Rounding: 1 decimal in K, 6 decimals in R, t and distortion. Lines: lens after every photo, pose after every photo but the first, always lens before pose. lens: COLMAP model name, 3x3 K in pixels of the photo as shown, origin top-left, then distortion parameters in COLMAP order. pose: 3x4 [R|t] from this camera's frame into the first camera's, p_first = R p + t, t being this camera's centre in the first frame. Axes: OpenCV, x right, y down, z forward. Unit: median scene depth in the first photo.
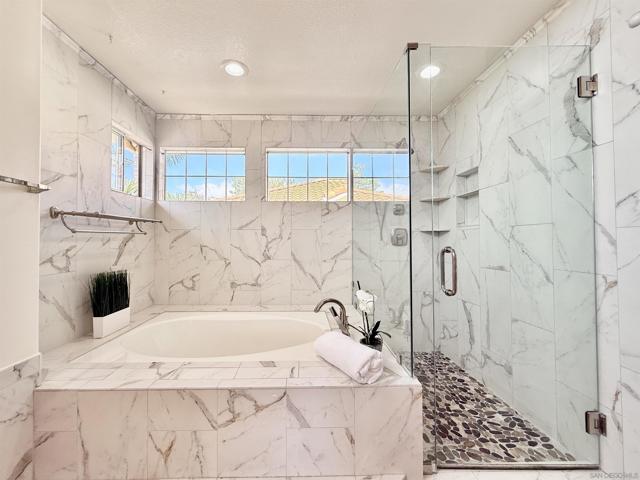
lens RADIAL K [[255.3, 0, 317.0], [0, 255.3, 239.1], [0, 0, 1]] dist [0.000392, -0.000034]
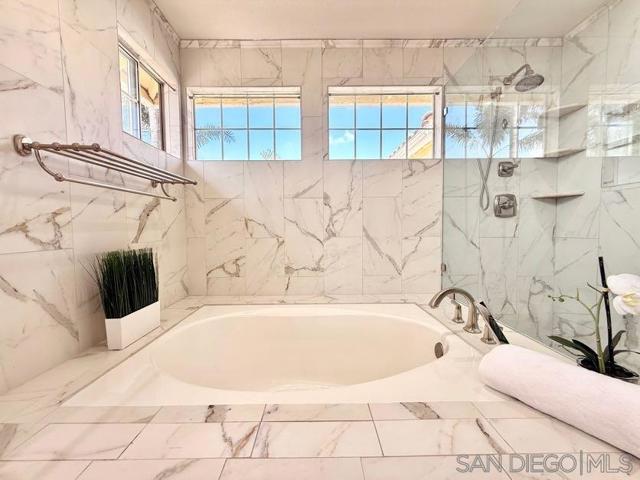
lens RADIAL K [[248.7, 0, 331.6], [0, 248.7, 242.7], [0, 0, 1]] dist [-0.001573, -0.000050]
pose [[0.999921, -0.008278, -0.009439, -0.211939], [0.008885, 0.997769, 0.066172, 0.054389], [0.008870, -0.066251, 0.997764, 0.279921]]
